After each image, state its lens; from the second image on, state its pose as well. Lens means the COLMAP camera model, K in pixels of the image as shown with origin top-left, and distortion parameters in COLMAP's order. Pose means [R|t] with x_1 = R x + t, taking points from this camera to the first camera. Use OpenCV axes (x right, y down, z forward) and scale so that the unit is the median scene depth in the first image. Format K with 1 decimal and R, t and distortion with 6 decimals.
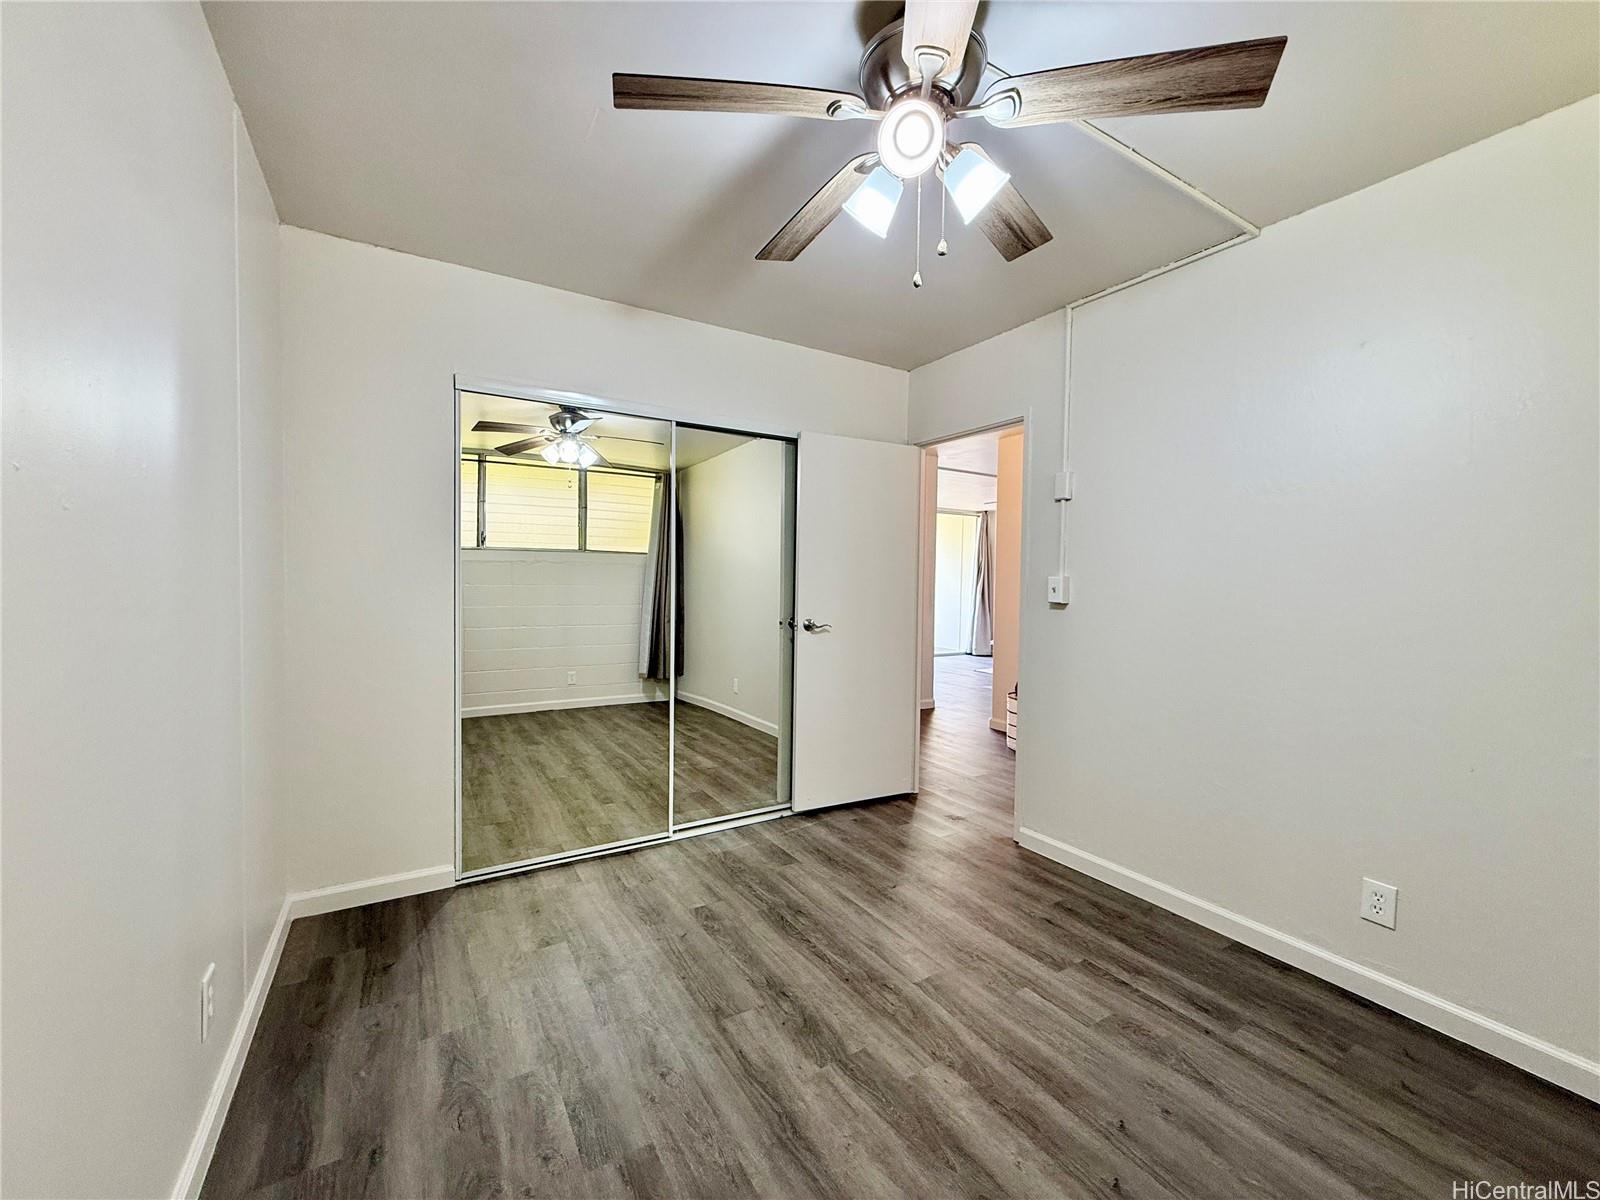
lens RADIAL K [[638.6, 0, 793.6], [0, 638.6, 600.4], [0, 0, 1]] dist [0.000489, 0.000222]
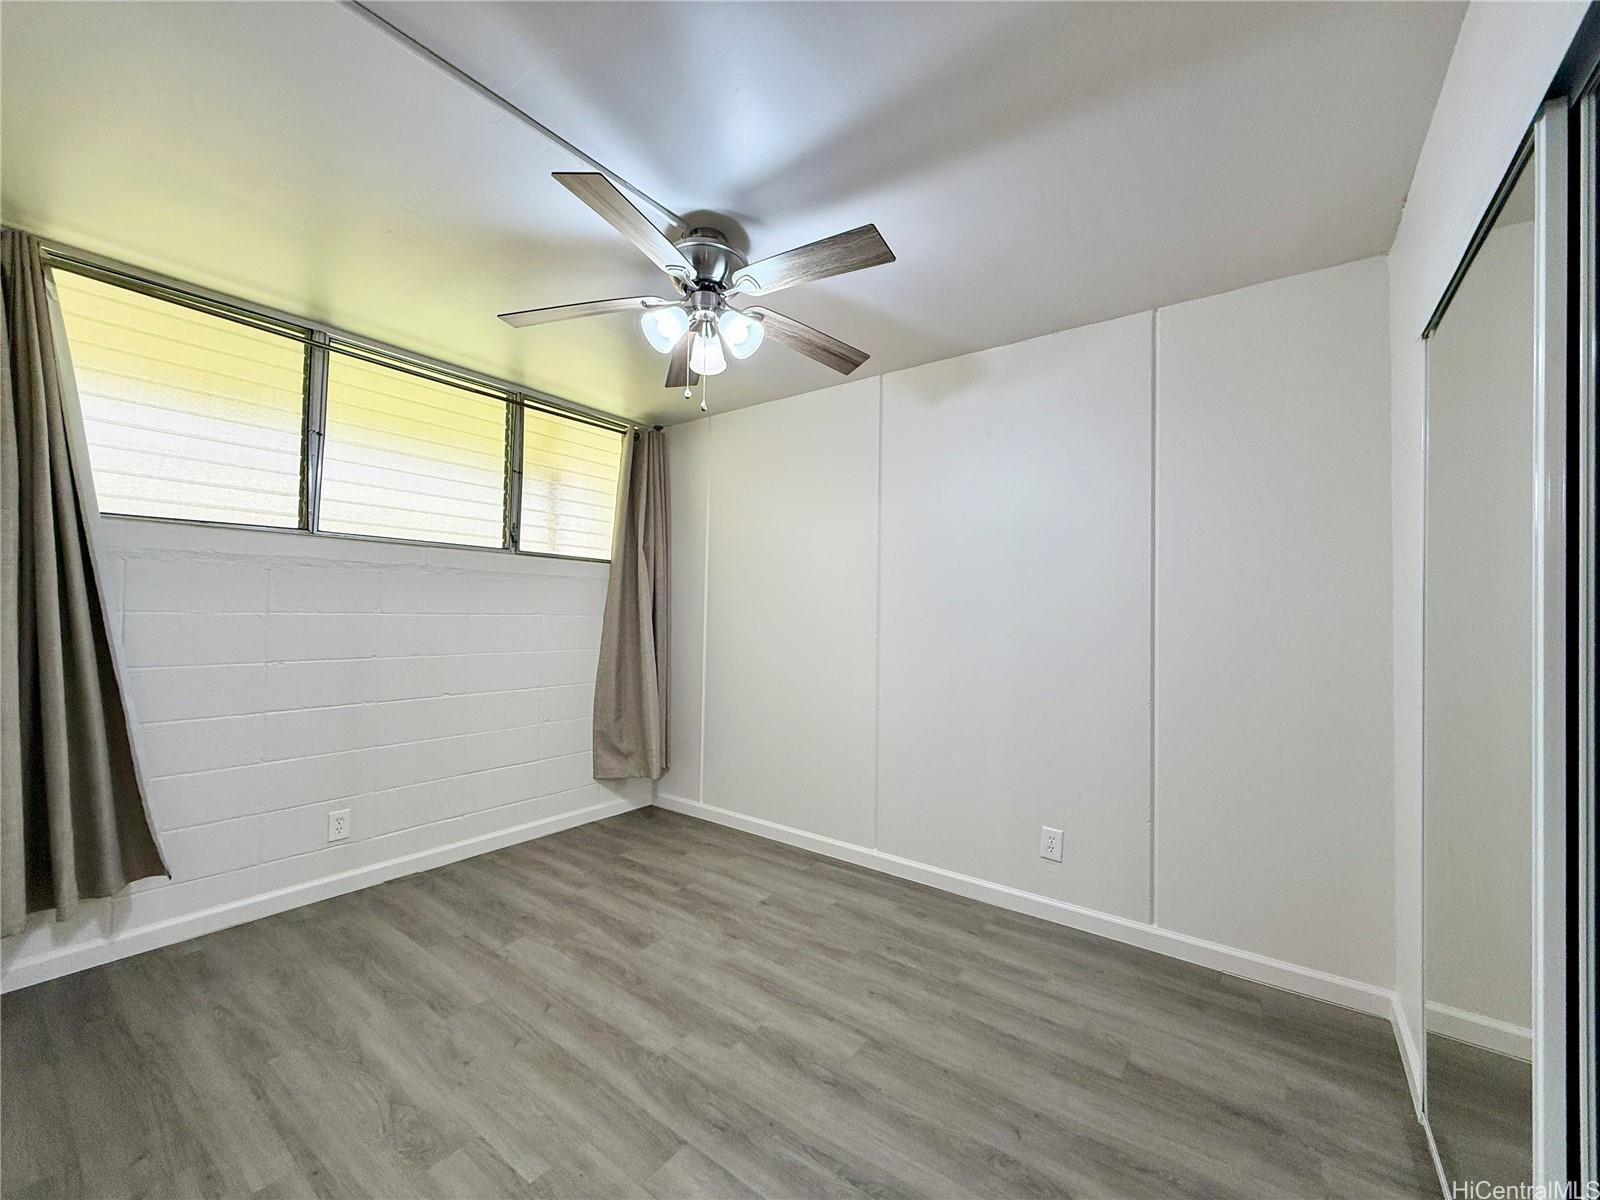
lens RADIAL K [[638.6, 0, 793.6], [0, 638.6, 600.4], [0, 0, 1]] dist [0.000489, 0.000222]
pose [[-0.928163, -0.037188, -0.370310, 0.417438], [-0.042309, 0.999088, 0.005712, -0.059305], [0.369760, 0.020969, -0.928891, 1.930558]]
